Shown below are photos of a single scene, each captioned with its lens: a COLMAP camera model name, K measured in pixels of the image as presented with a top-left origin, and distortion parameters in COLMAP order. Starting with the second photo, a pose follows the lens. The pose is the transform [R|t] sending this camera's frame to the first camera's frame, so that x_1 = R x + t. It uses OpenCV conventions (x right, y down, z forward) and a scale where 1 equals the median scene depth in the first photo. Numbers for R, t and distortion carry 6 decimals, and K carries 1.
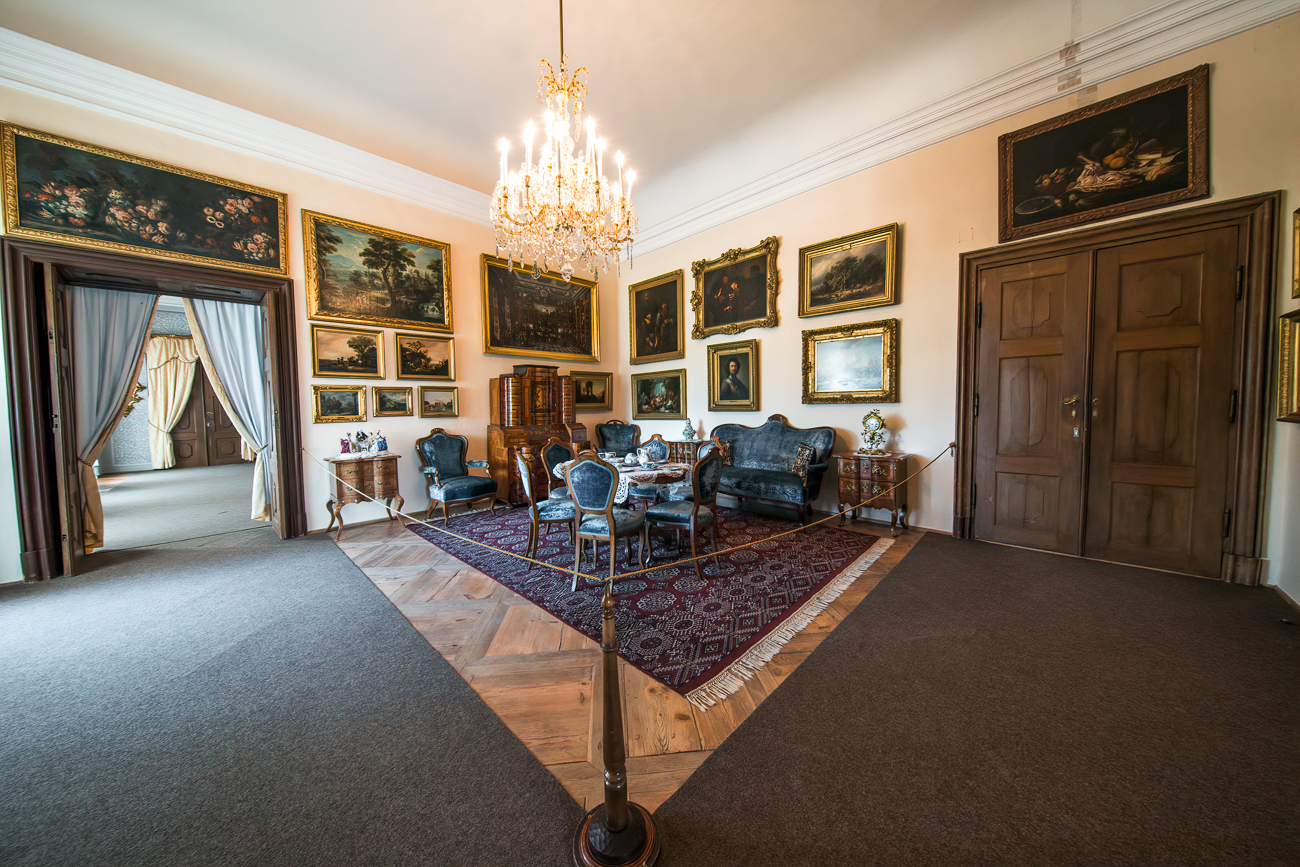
lens RADIAL K [[429.3, 0, 655.2], [0, 429.3, 431.8], [0, 0, 1]] dist [0.007484, -0.005717]
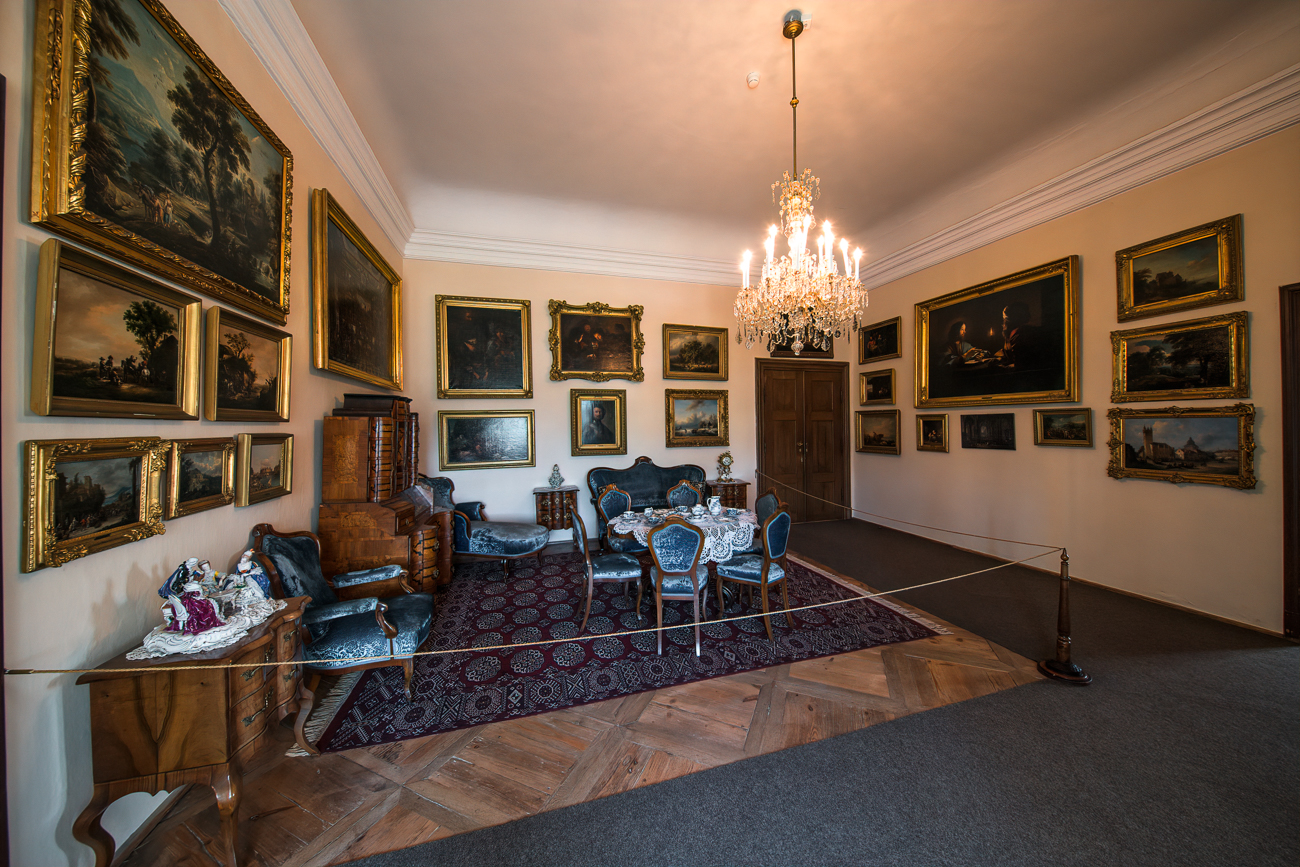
lens RADIAL K [[429.3, 0, 655.2], [0, 429.3, 431.8], [0, 0, 1]] dist [0.007484, -0.005717]
pose [[0.482375, -0.000492, 0.875964, -0.760850], [0.057615, 0.997852, -0.031167, -0.073649], [-0.874068, 0.065502, 0.481368, 0.436282]]
